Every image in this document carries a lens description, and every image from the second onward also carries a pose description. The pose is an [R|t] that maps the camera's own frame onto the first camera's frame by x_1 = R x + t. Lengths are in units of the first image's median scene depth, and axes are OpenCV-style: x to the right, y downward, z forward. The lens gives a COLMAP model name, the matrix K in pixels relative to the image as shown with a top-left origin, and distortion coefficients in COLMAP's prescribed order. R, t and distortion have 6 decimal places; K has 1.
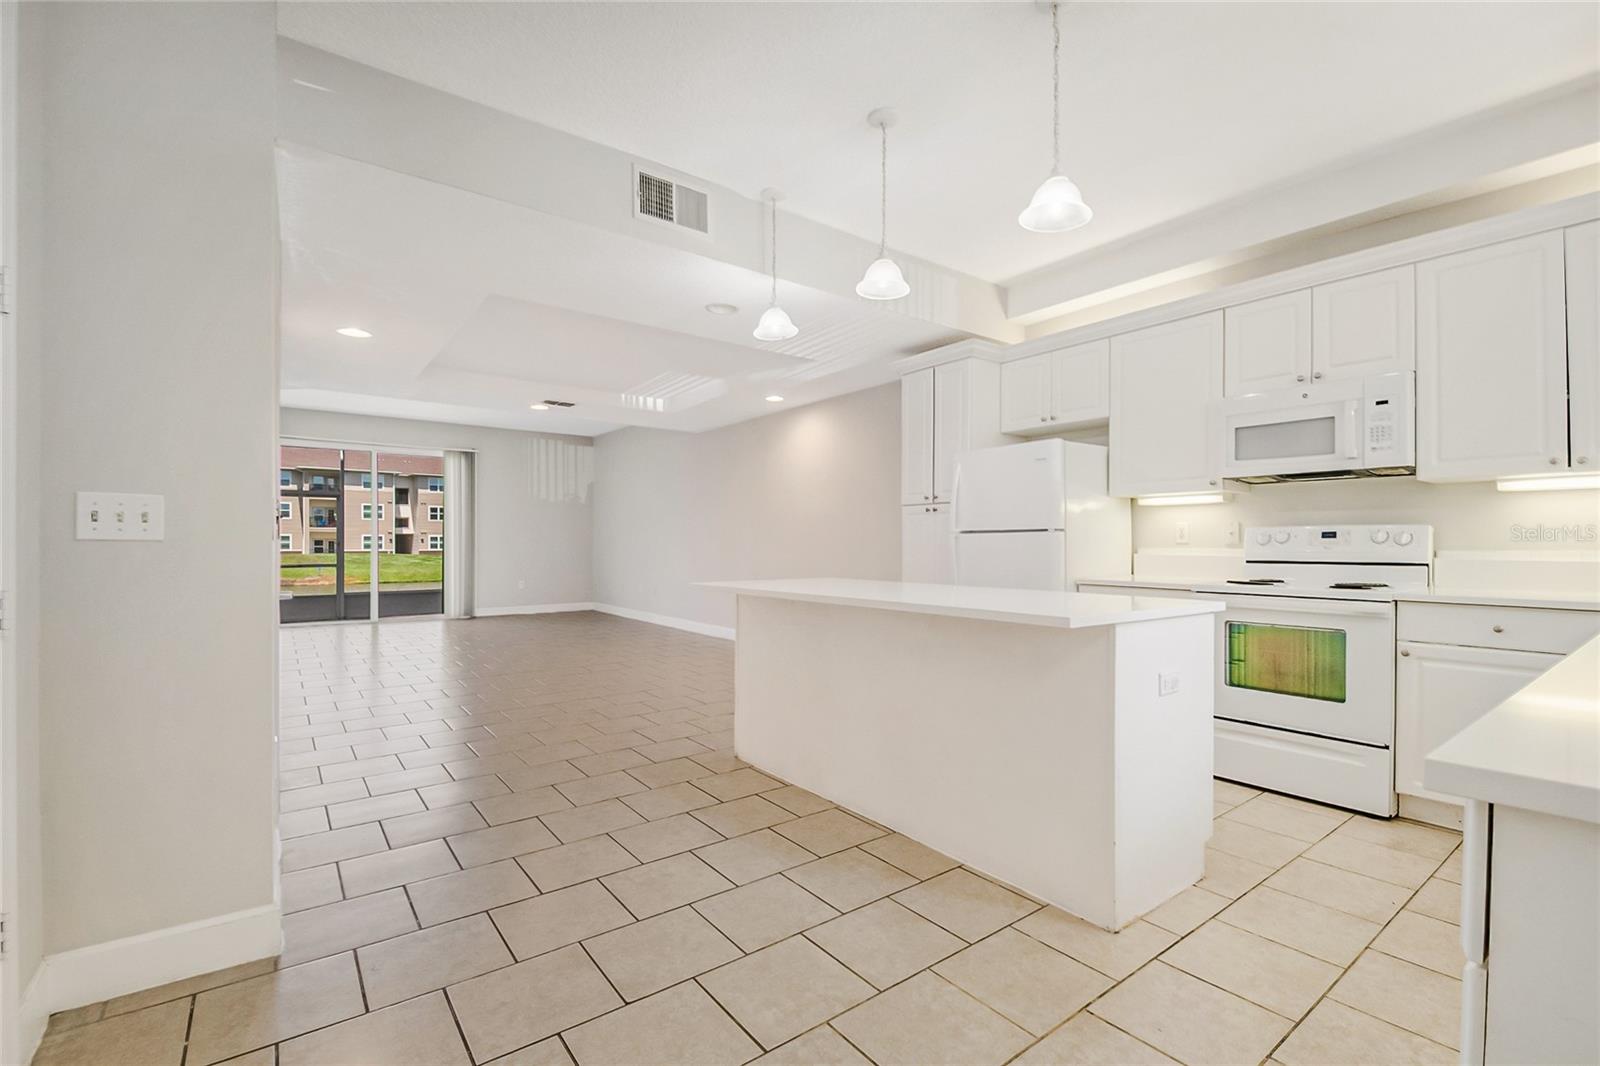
lens RADIAL K [[707.3, 0, 804.0], [0, 707.3, 546.1], [0, 0, 1]] dist [-0.001084, -0.015211]
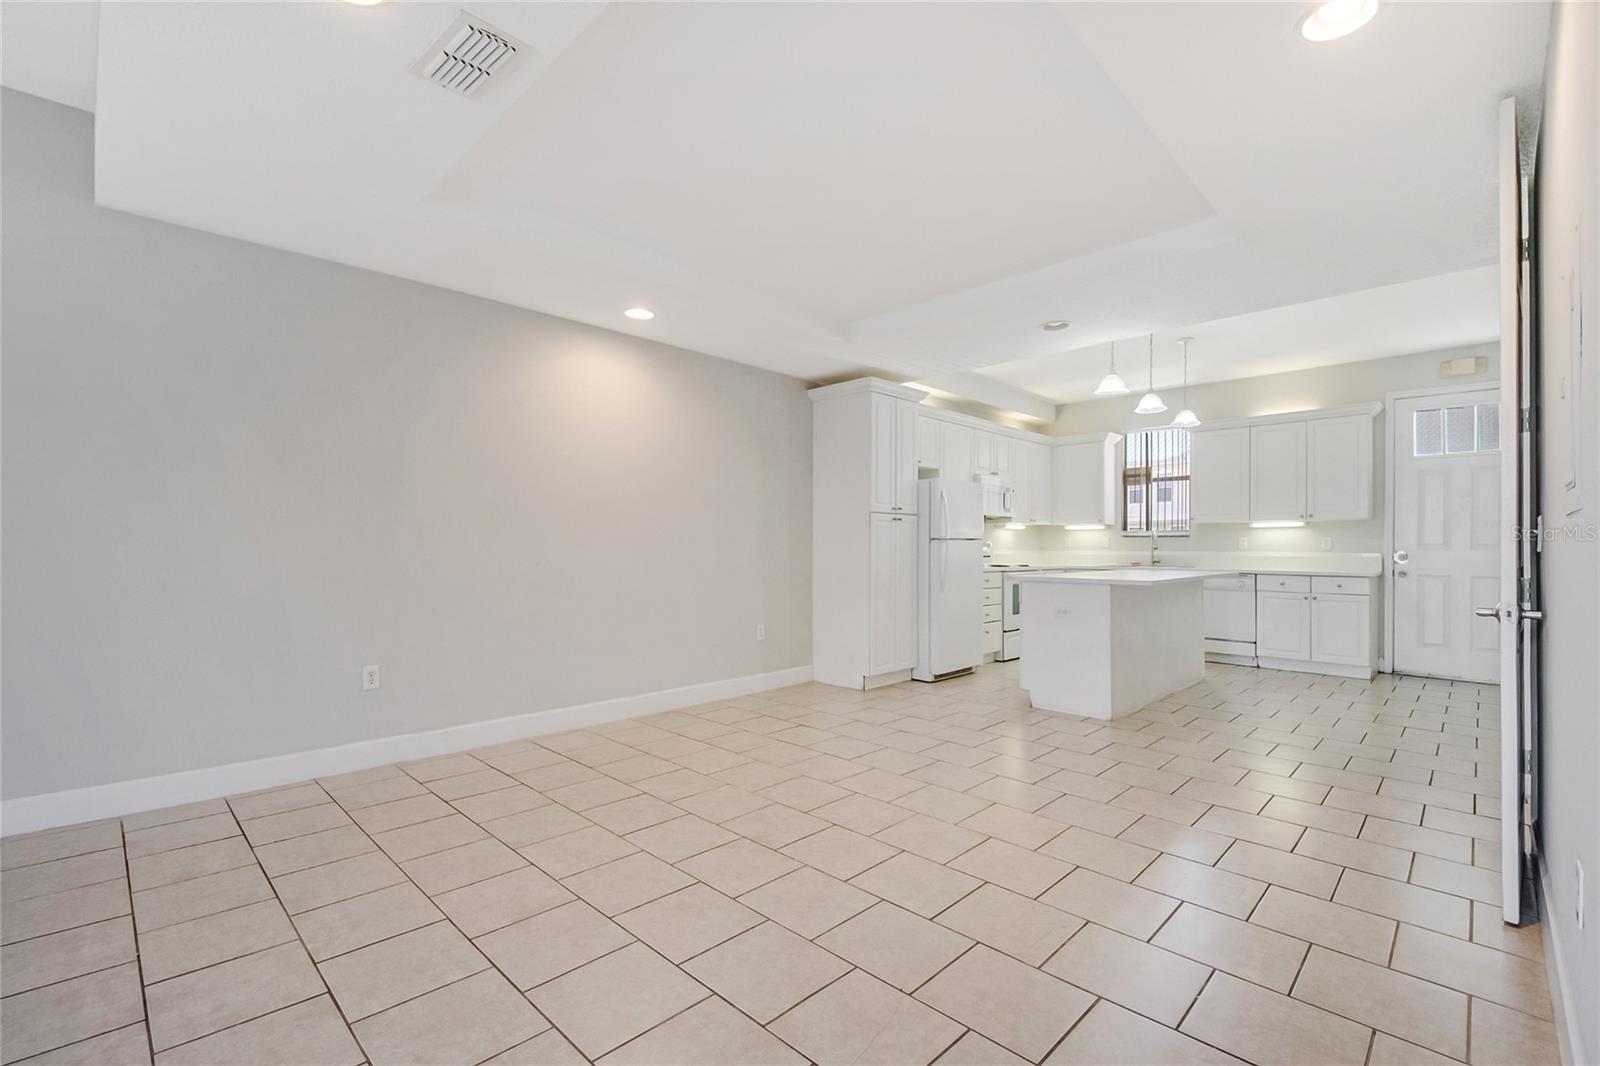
lens RADIAL K [[707.3, 0, 819.0], [0, 707.3, 544.6], [0, 0, 1]] dist [0.022933, -0.028357]
pose [[-0.161594, 0.001912, 0.986855, -1.296602], [-0.000692, 0.999998, -0.002051, -0.008103], [-0.986857, -0.001014, -0.161592, 1.775510]]
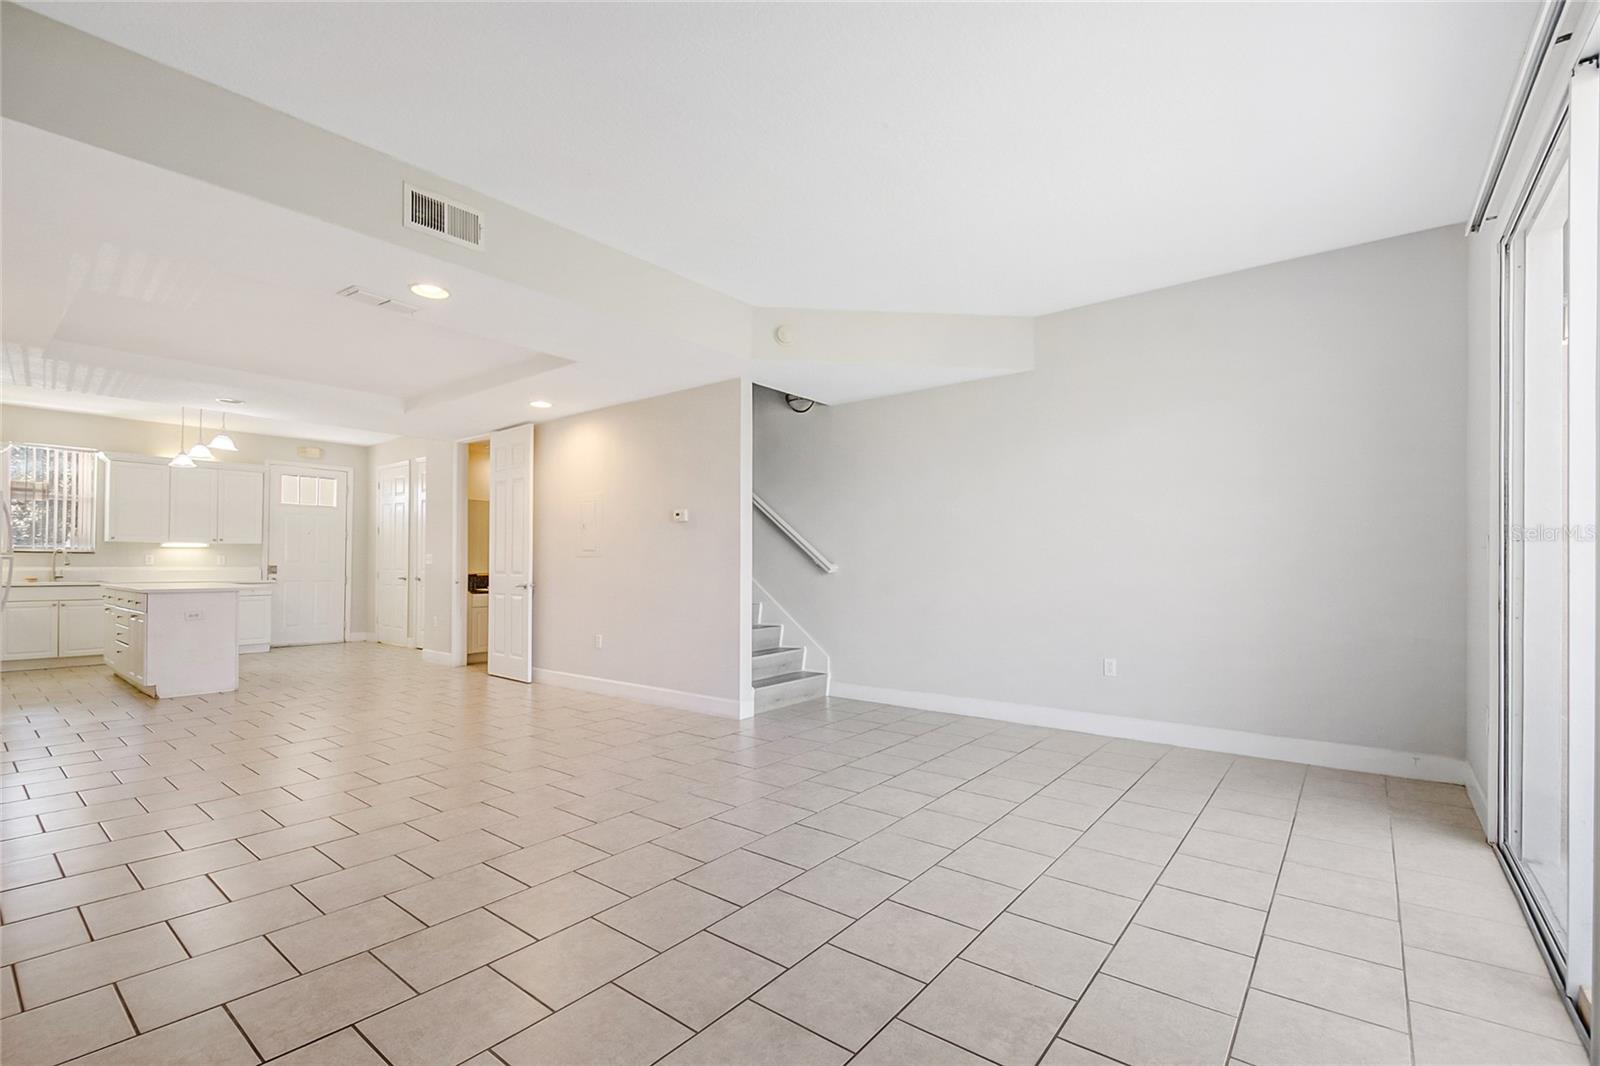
lens RADIAL K [[695.5, 0, 810.6], [0, 695.5, 547.7], [0, 0, 1]] dist [0.001201, -0.014048]
pose [[-0.962778, -0.009097, -0.270140, -1.017223], [-0.003740, 0.999786, -0.020339, -0.018936], [0.270267, -0.018571, -0.962606, 3.130473]]
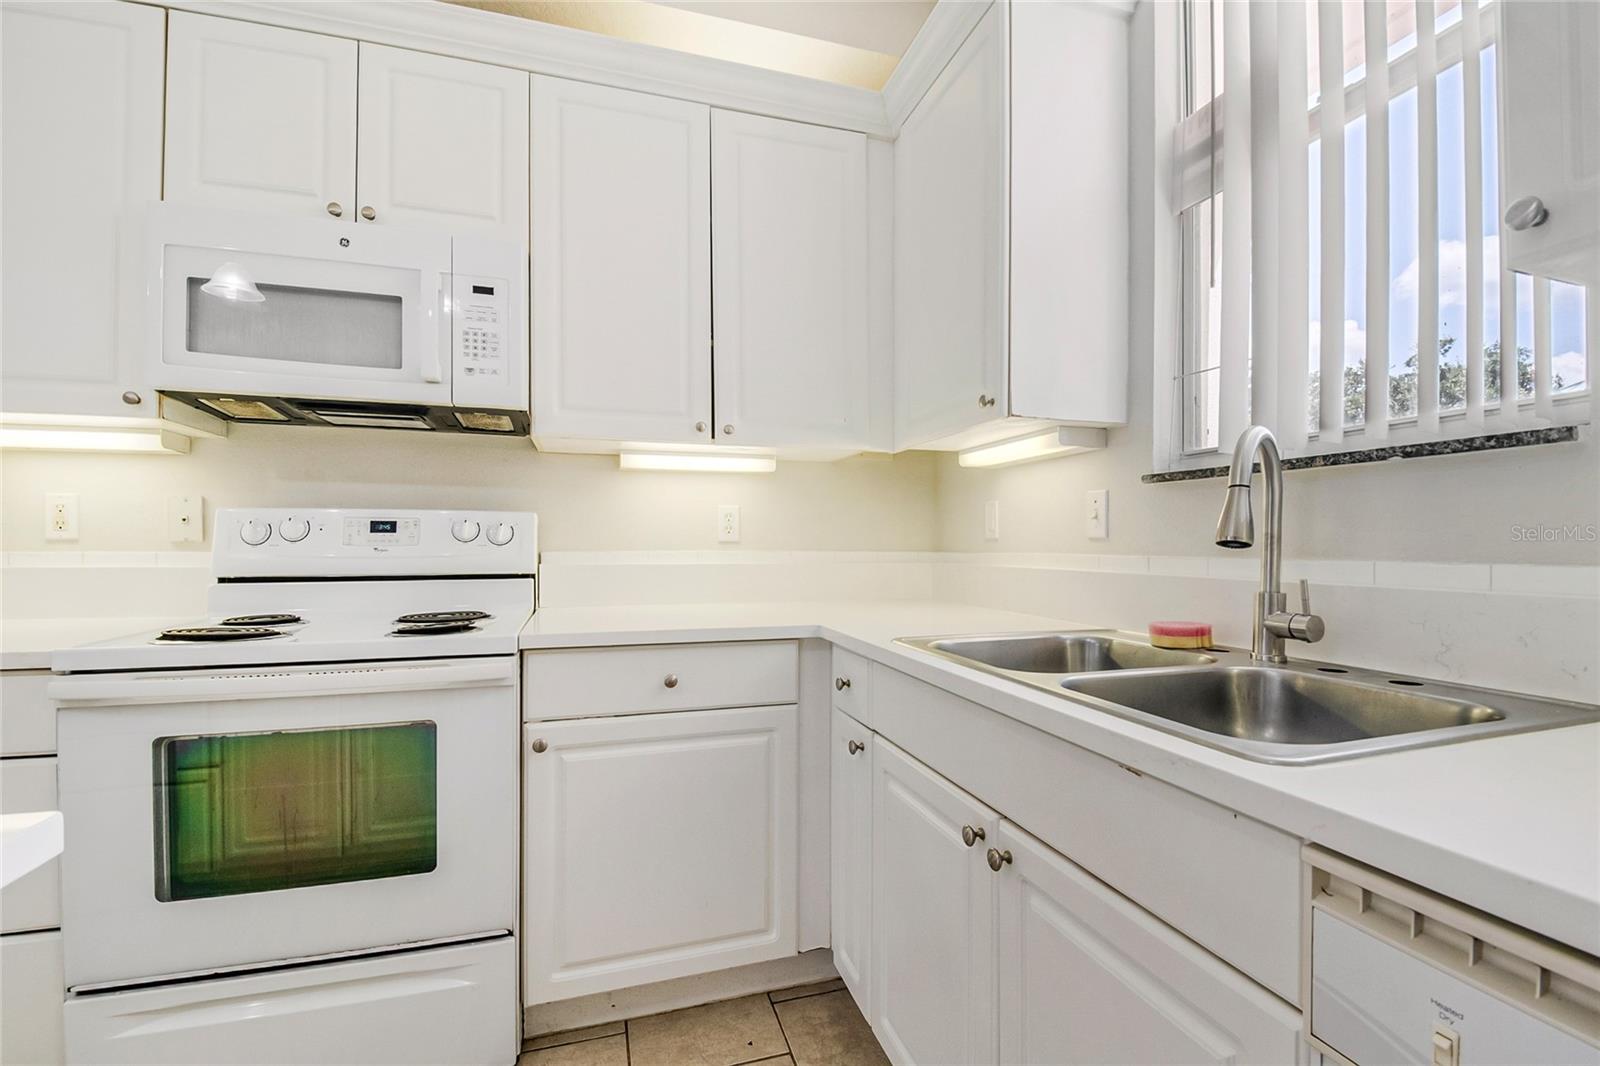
lens RADIAL K [[695.5, 0, 810.6], [0, 695.5, 547.7], [0, 0, 1]] dist [0.001201, -0.014048]
pose [[0.322826, -0.006123, 0.946439, 0.332448], [0.002014, 0.999981, 0.005782, -0.001684], [-0.946456, 0.000039, 0.322832, 0.496884]]
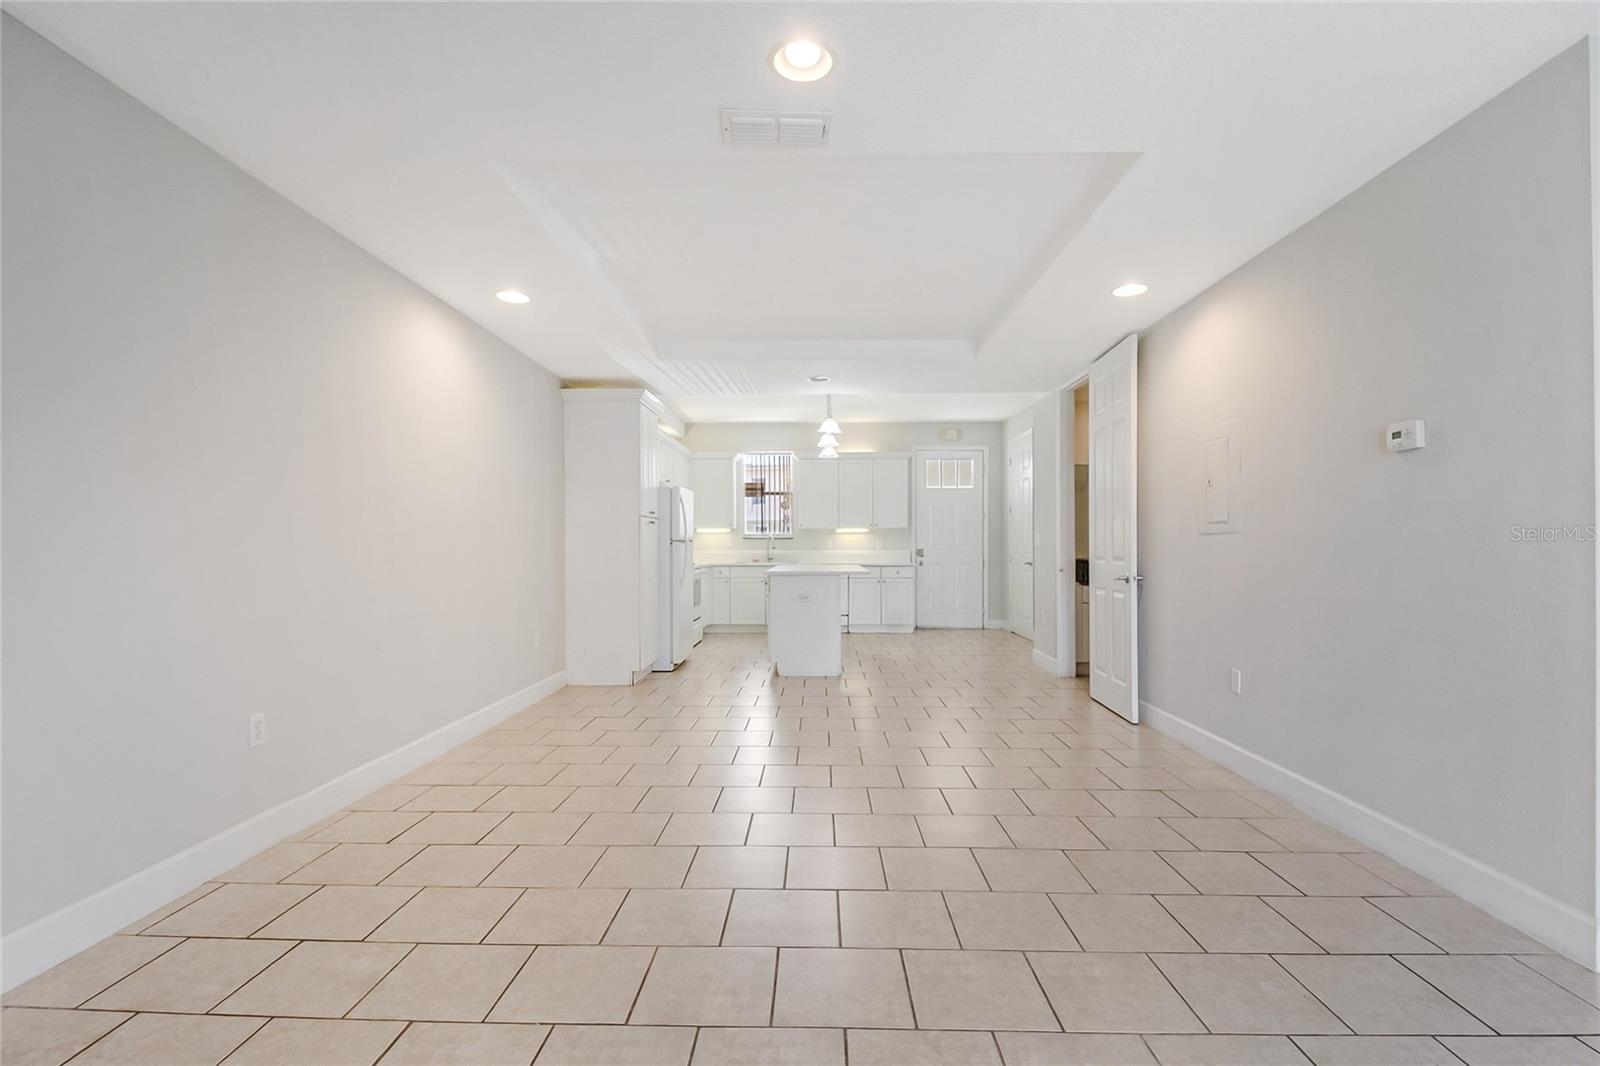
lens RADIAL K [[707.3, 0, 819.0], [0, 707.3, 544.6], [0, 0, 1]] dist [0.022933, -0.028357]
pose [[-0.797322, 0.002142, 0.603550, -1.116641], [0.002635, 0.999997, -0.000069, -0.014327], [-0.603548, 0.001535, -0.797325, 2.480484]]
